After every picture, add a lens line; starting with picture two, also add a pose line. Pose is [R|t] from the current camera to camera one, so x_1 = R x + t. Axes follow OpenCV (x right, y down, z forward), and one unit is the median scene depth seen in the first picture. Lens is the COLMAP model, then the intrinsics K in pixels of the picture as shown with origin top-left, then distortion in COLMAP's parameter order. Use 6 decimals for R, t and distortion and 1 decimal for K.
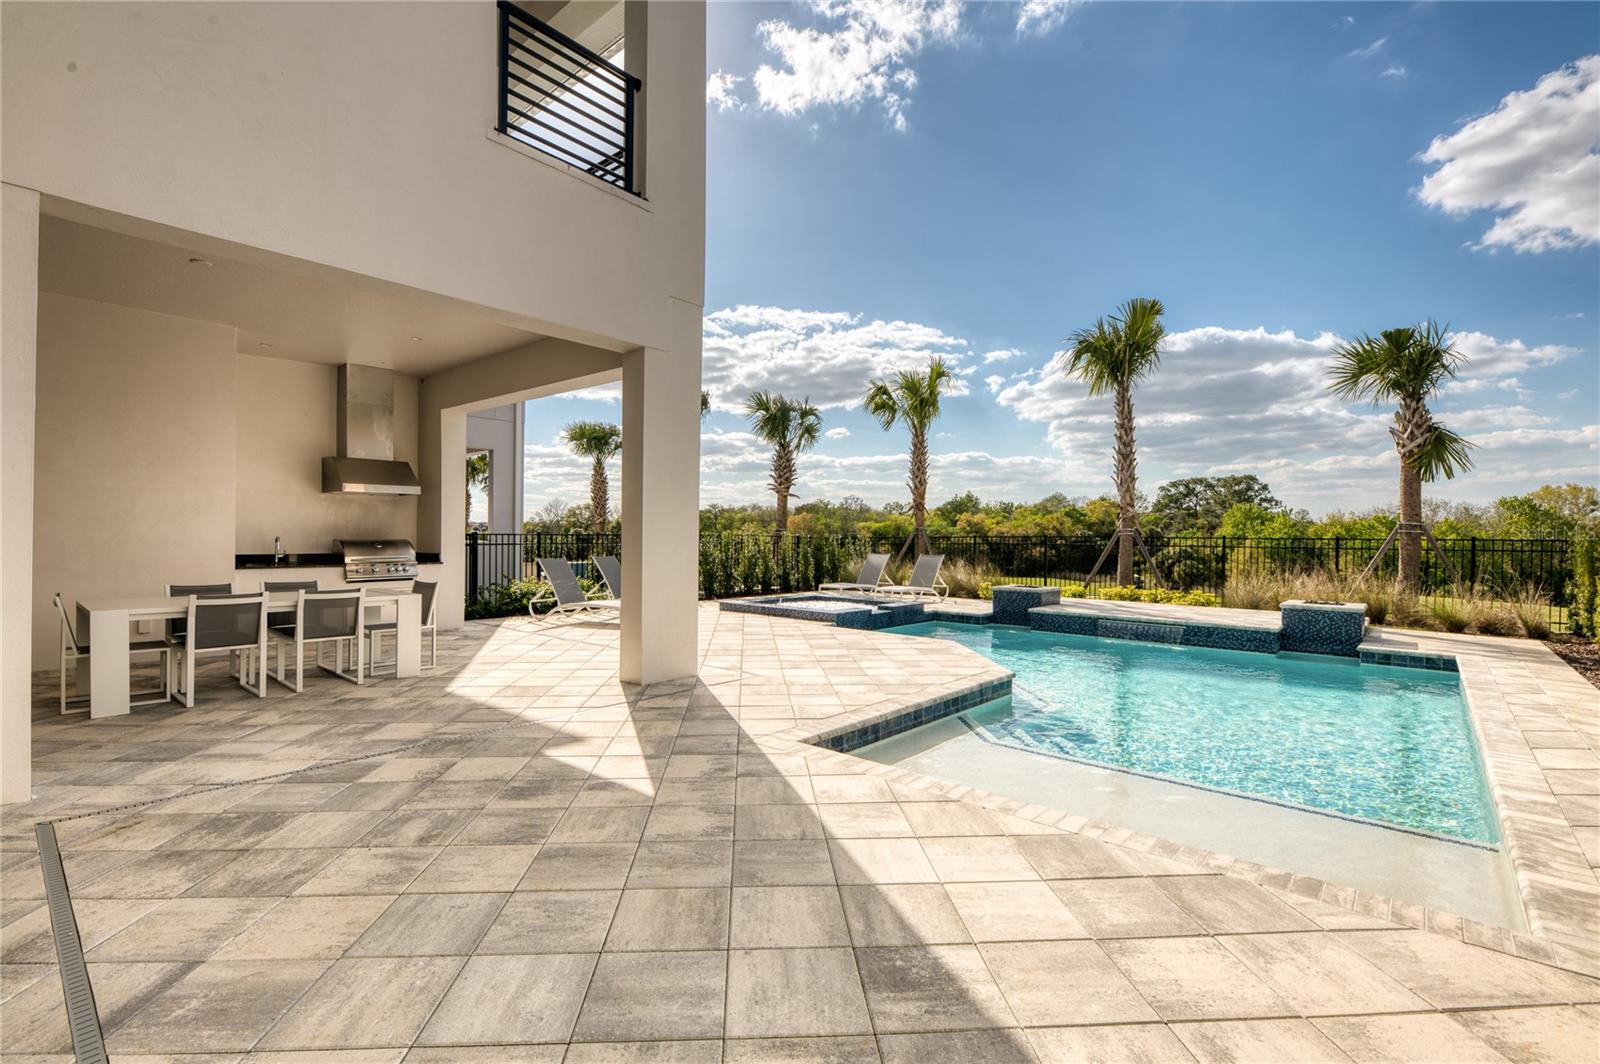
lens RADIAL K [[717.3, 0, 800.0], [0, 717.3, 532.0], [0, 0, 1]] dist [0.000636, 0.000270]
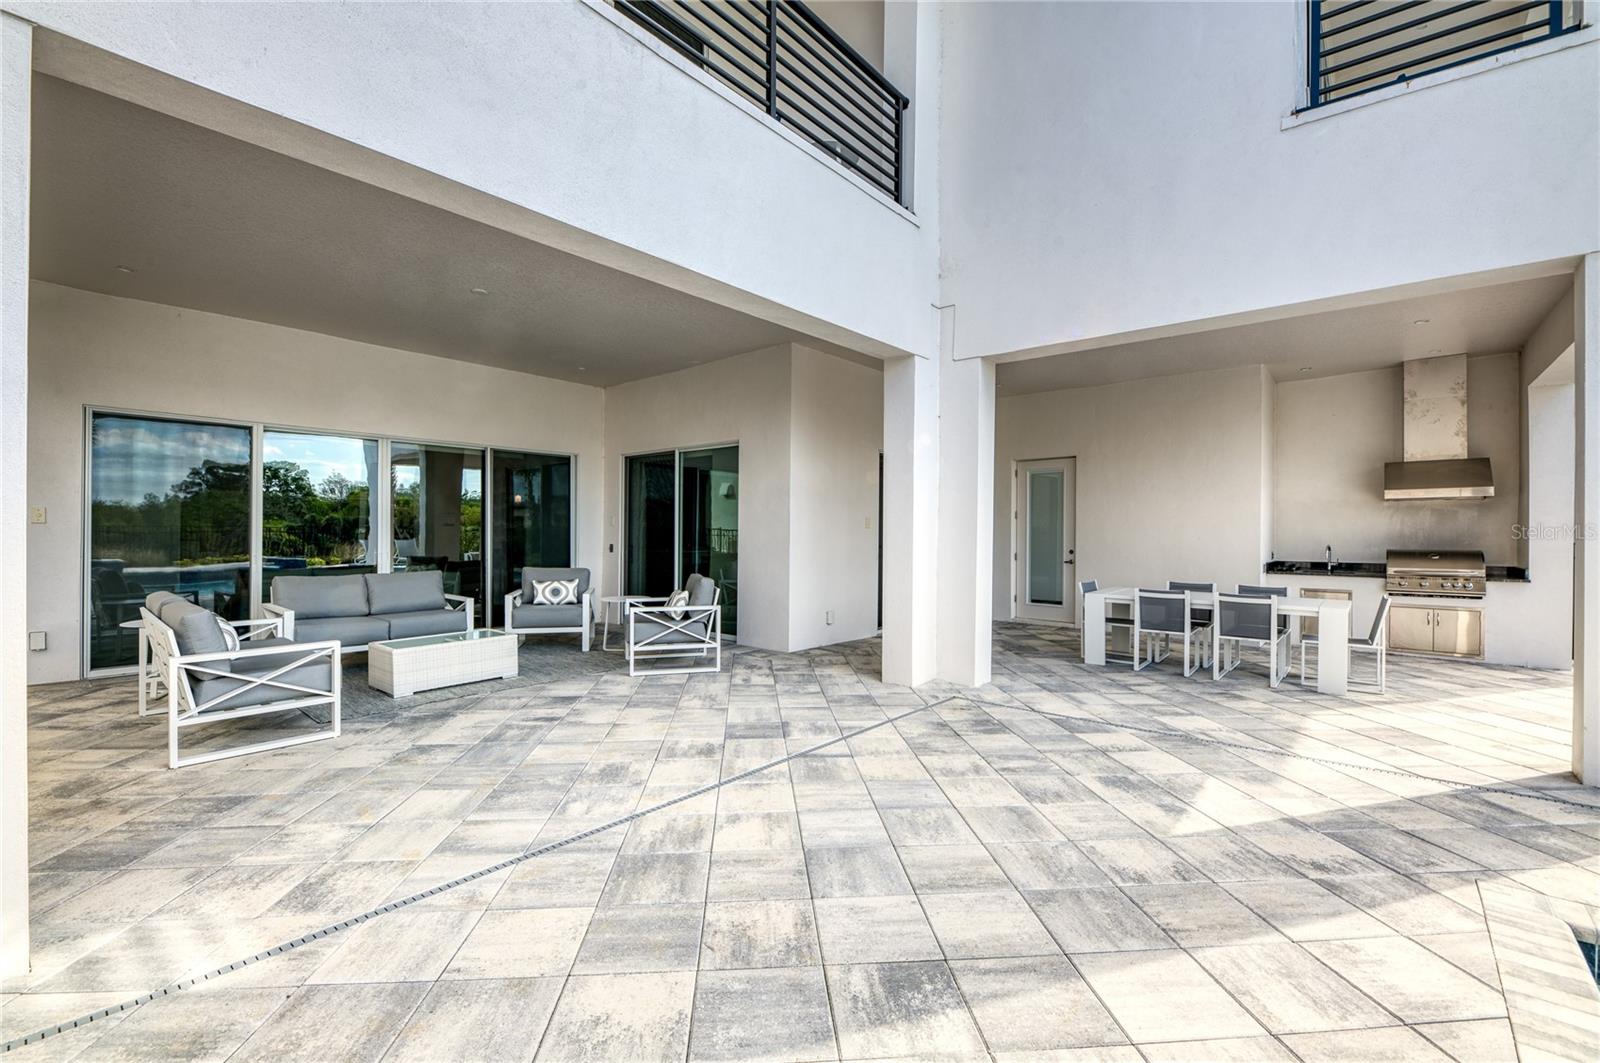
lens RADIAL K [[702.1, 0, 800.0], [0, 702.1, 531.5], [0, 0, 1]] dist [-0.000893, -0.000536]
pose [[0.016349, -0.005068, -0.999853, 0.588150], [-0.004285, 0.999978, -0.005139, -0.010654], [0.999857, 0.004368, 0.016327, 0.428288]]
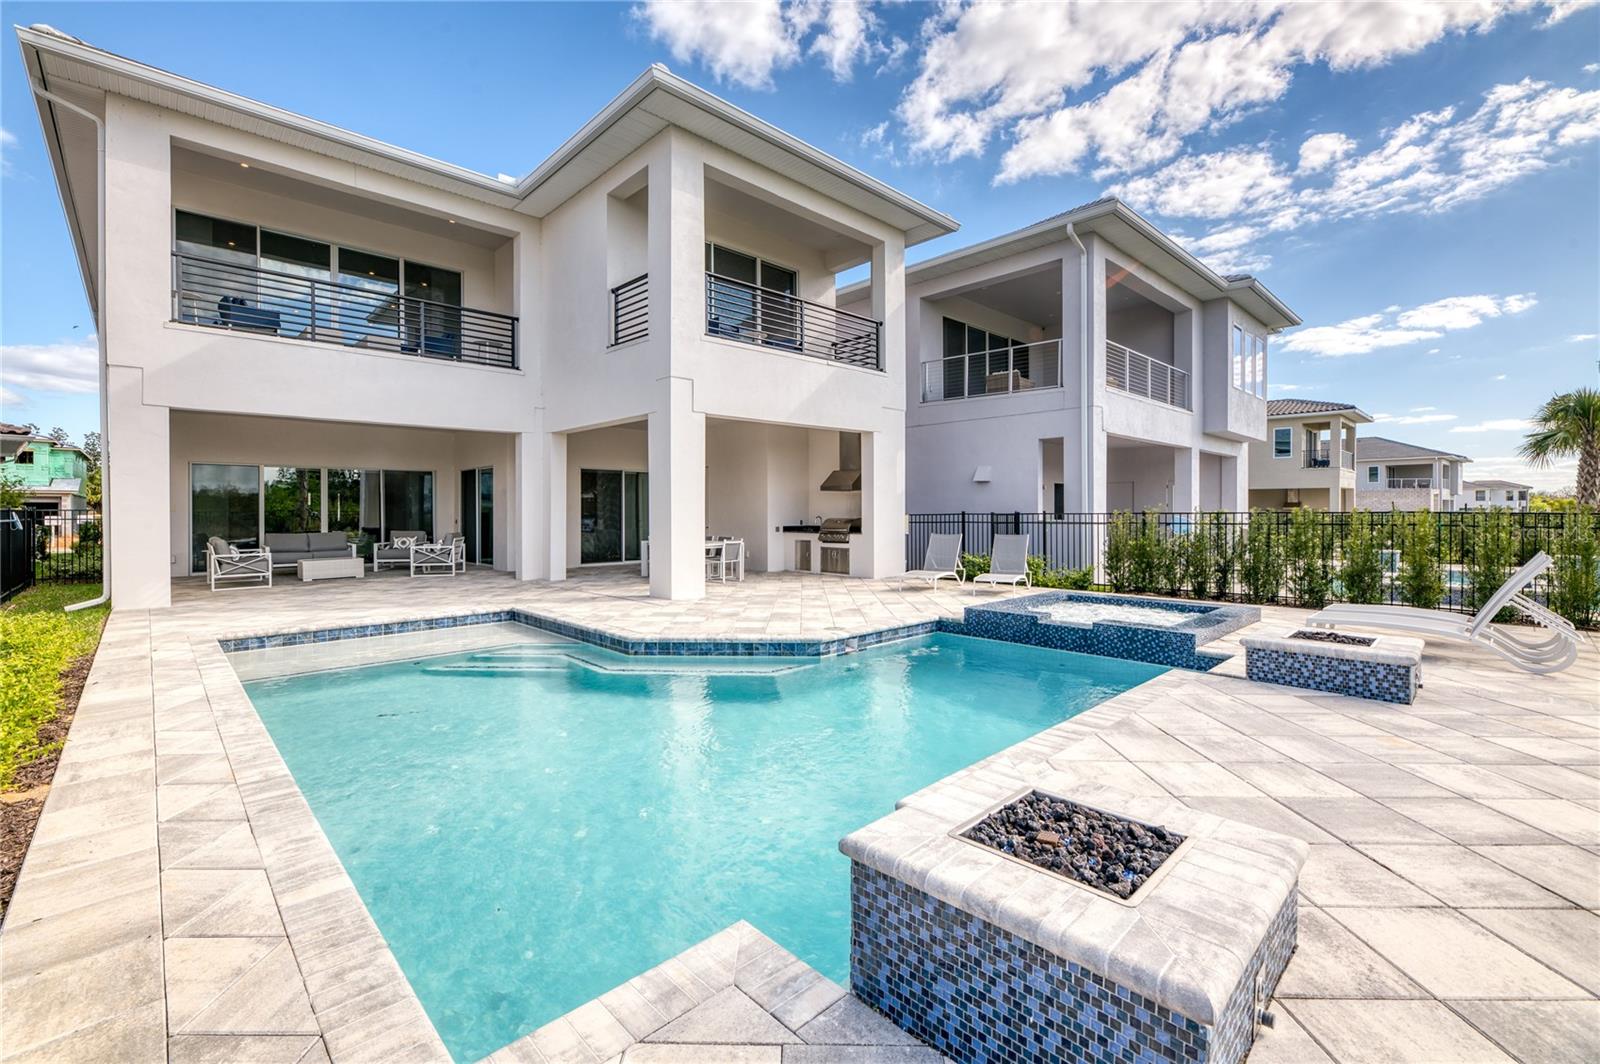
lens RADIAL K [[703.4, 0, 801.6], [0, 703.4, 509.8], [0, 0, 1]] dist [0.000132, -0.000113]
pose [[-0.073321, -0.007555, -0.997280, 2.624363], [0.006135, 0.999949, -0.008026, 0.013233], [0.997290, -0.006707, -0.073271, 2.523082]]
